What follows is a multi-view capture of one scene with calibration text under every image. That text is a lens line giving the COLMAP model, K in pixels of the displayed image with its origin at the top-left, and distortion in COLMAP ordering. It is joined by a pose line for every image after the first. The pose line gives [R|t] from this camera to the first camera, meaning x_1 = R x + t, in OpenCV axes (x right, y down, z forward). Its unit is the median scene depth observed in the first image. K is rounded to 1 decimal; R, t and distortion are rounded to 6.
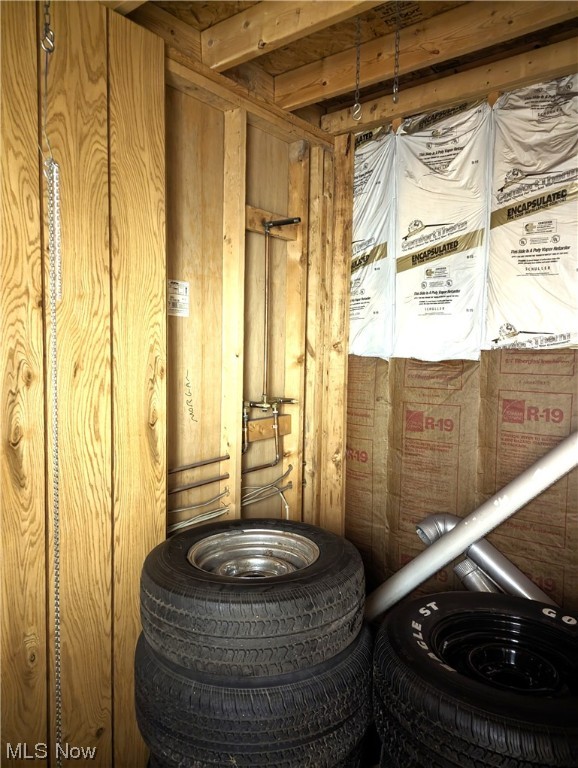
lens RADIAL K [[537.2, 0, 289.0], [0, 537.2, 384.0], [0, 0, 1]] dist [0.073094, -0.074838]
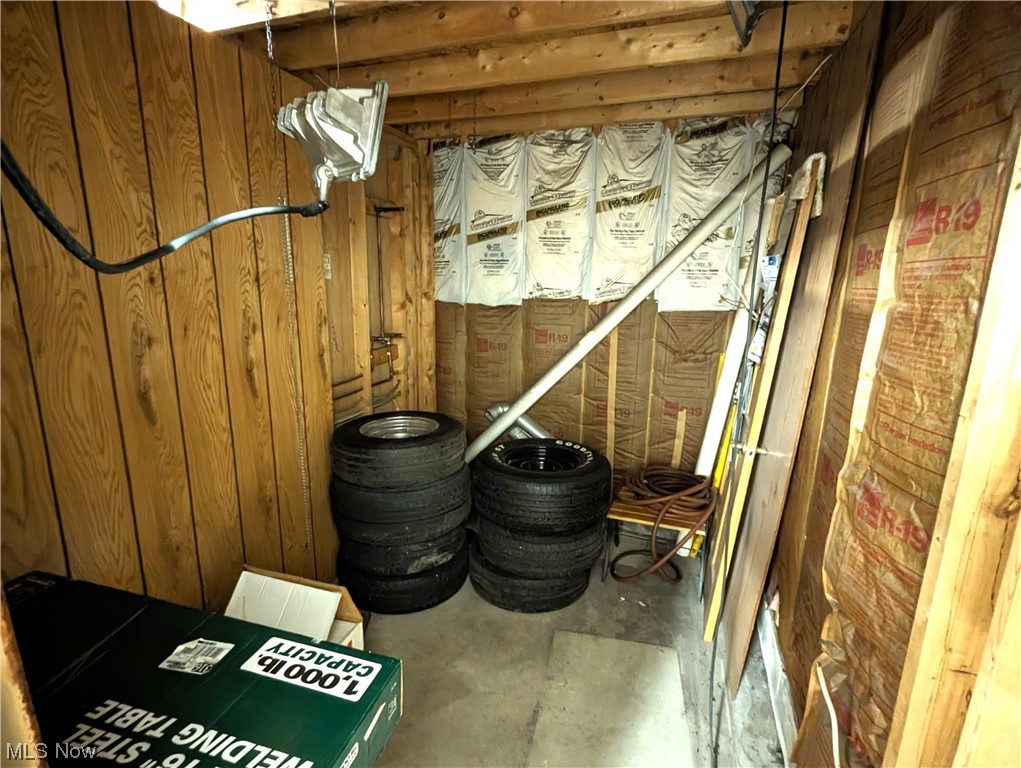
lens RADIAL K [[421.2, 0, 505.0], [0, 421.2, 384.9], [0, 0, 1]] dist [0.001133, 0.000190]
pose [[0.951501, -0.071499, 0.299220, -0.084019], [0.023502, 0.986670, 0.161029, -0.013801], [-0.306745, -0.146187, 0.940498, -0.190349]]
